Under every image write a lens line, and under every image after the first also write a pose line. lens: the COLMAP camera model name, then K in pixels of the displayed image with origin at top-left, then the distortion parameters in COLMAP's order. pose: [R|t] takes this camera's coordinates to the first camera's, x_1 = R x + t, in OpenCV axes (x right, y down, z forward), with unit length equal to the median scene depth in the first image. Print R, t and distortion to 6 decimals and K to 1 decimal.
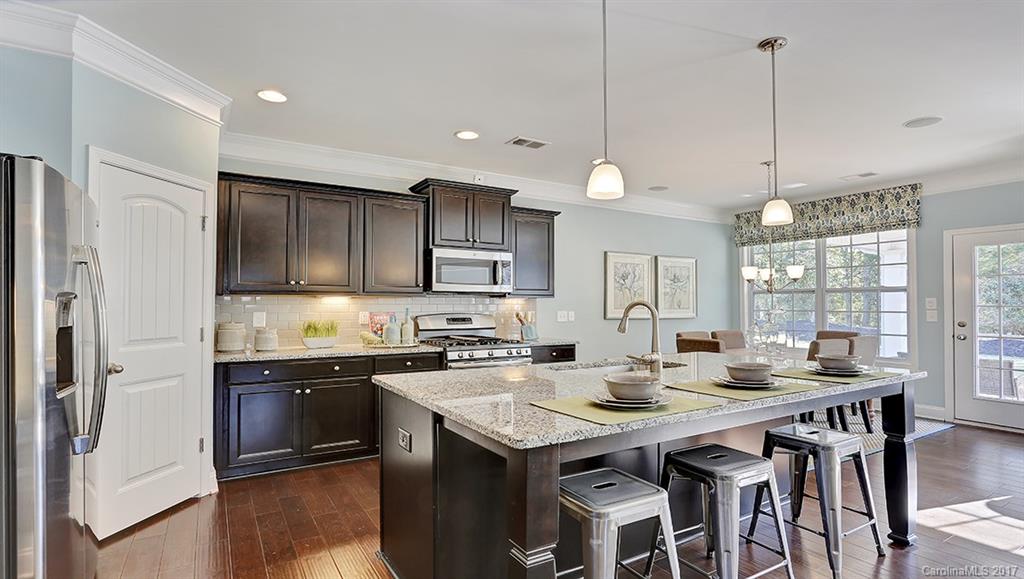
lens RADIAL K [[500.4, 0, 513.1], [0, 500.4, 296.0], [0, 0, 1]] dist [-0.032015, 0.017497]
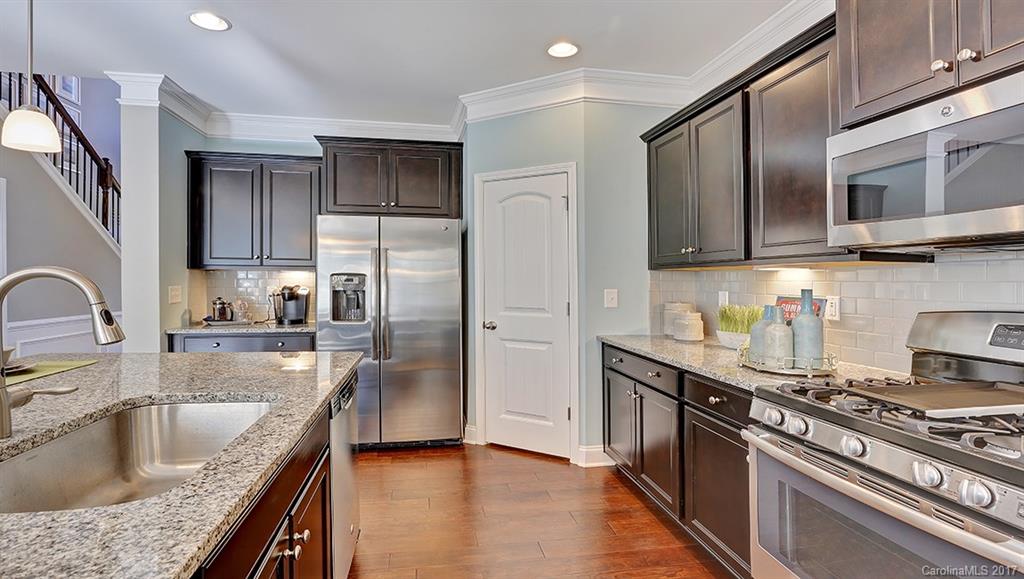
lens RADIAL K [[507.5, 0, 511.9], [0, 507.5, 286.3], [0, 0, 1]] dist [-0.033618, 0.019772]
pose [[-0.369033, 0.004745, -0.929404, 0.236533], [0.008484, 0.999963, 0.001737, 0.015007], [0.929378, -0.007244, -0.369059, 0.728571]]
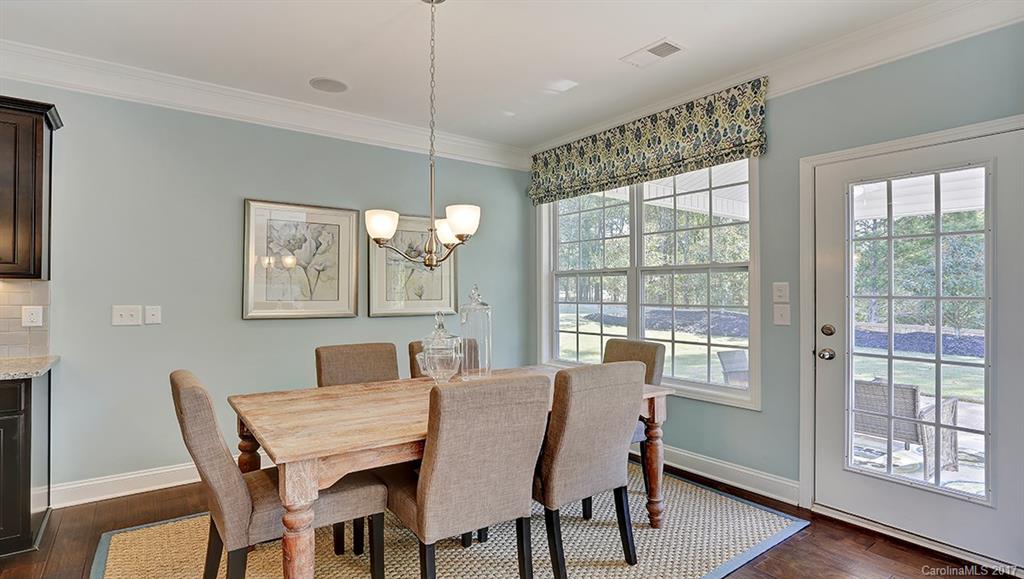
lens RADIAL K [[507.5, 0, 511.9], [0, 507.5, 286.3], [0, 0, 1]] dist [-0.033618, 0.019772]
pose [[0.996077, 0.002108, 0.088466, 0.477766], [-0.002452, 0.999990, 0.003785, 0.007549], [-0.088458, -0.003987, 0.996072, 0.446793]]
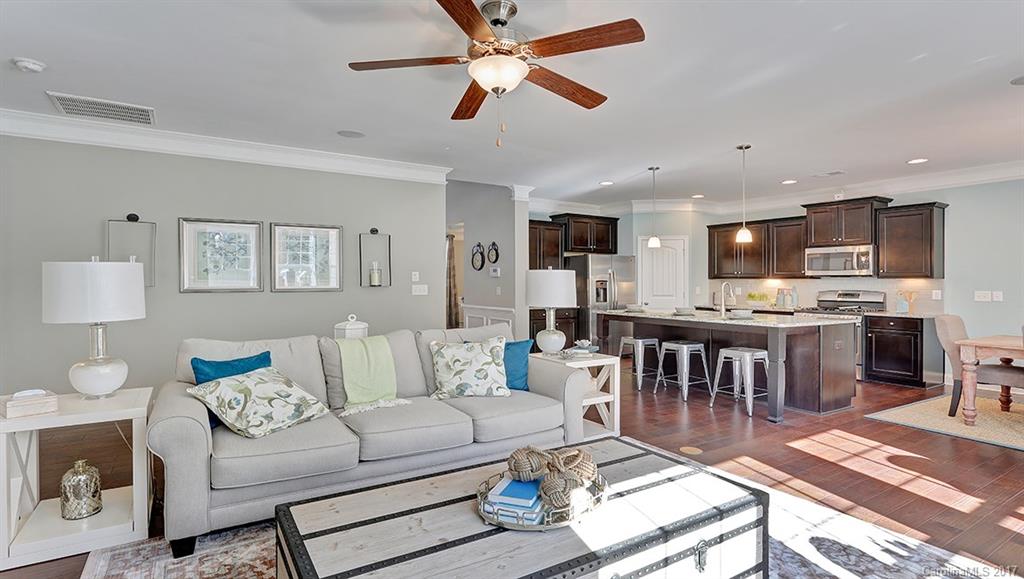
lens RADIAL K [[507.5, 0, 511.9], [0, 507.5, 286.3], [0, 0, 1]] dist [-0.033618, 0.019772]
pose [[0.015406, 0.003425, -0.999875, 1.145584], [0.011793, 0.999924, 0.003607, 0.006273], [0.999812, -0.011847, 0.015365, 0.027090]]
